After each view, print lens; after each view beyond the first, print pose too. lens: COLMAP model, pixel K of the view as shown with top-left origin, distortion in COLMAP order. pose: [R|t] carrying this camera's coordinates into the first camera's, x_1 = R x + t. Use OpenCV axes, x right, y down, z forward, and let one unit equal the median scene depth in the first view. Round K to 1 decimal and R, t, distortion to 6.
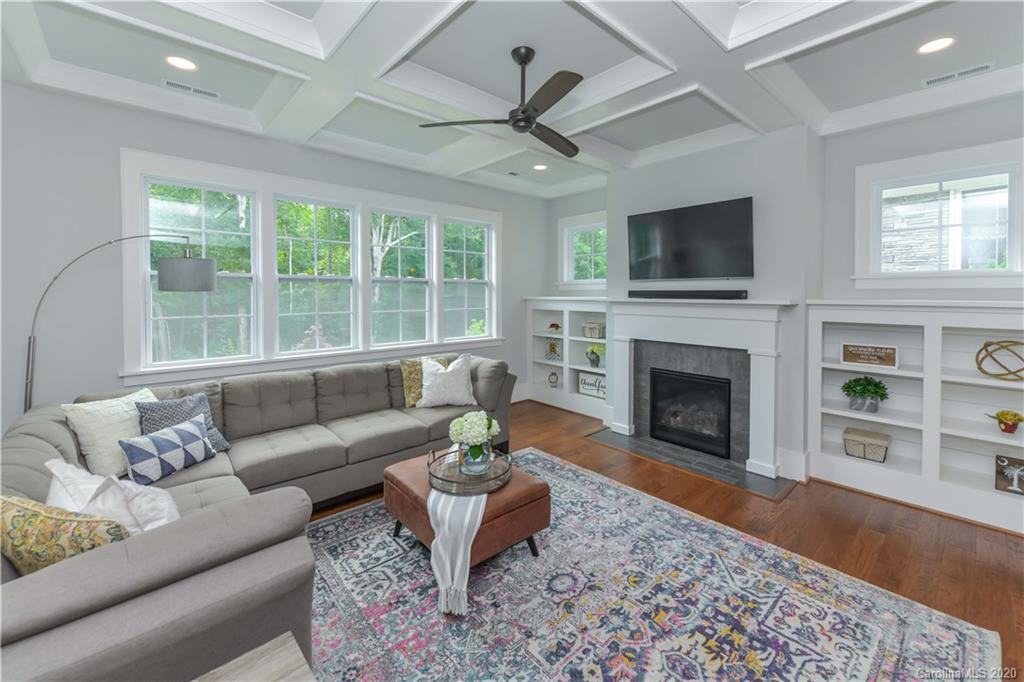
lens RADIAL K [[401.2, 0, 508.2], [0, 401.2, 300.7], [0, 0, 1]] dist [0.006235, -0.001952]
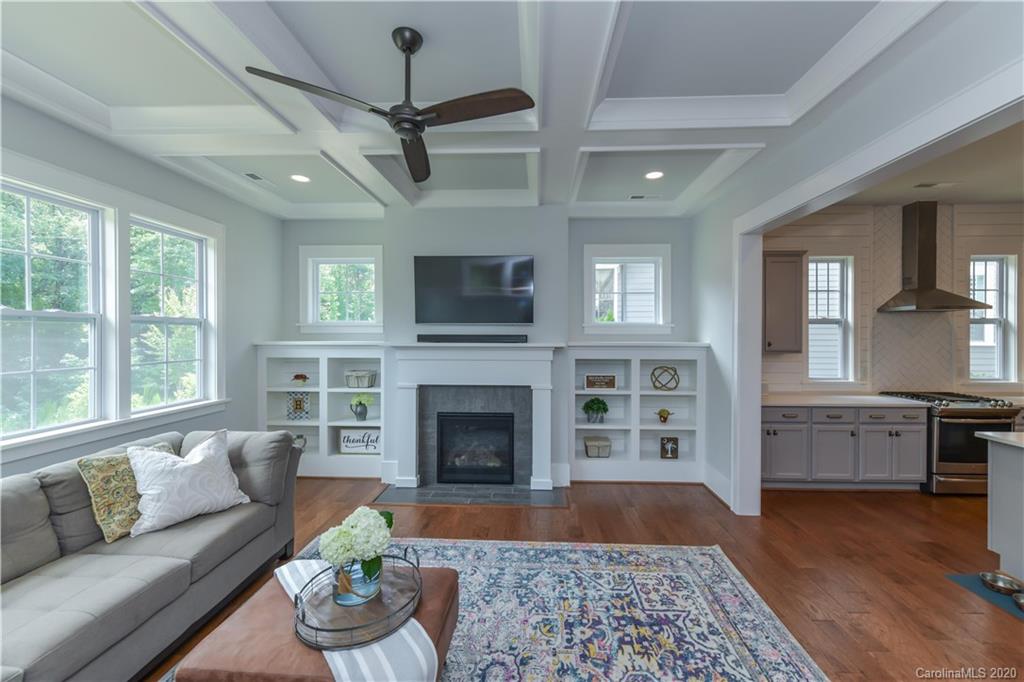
lens RADIAL K [[401.2, 0, 508.2], [0, 401.2, 337.9], [0, 0, 1]] dist [0.006235, -0.001952]
pose [[0.708524, -0.006280, 0.705659, -0.292597], [0.012509, 0.999915, -0.003661, -0.015050], [-0.705576, 0.011421, 0.708542, 0.231861]]
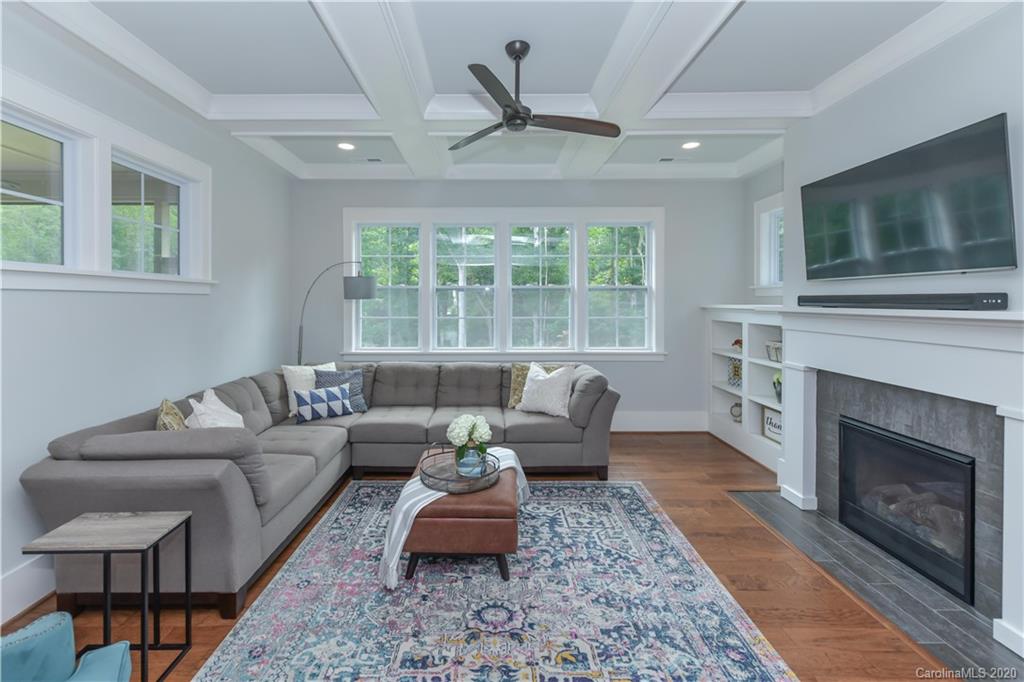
lens RADIAL K [[401.2, 0, 490.7], [0, 401.2, 305.1], [0, 0, 1]] dist [0.006235, -0.001952]
pose [[0.758648, 0.004869, -0.651483, 0.466731], [-0.010791, 0.999929, -0.005093, -0.000457], [0.651412, 0.010894, 0.758646, 0.186378]]
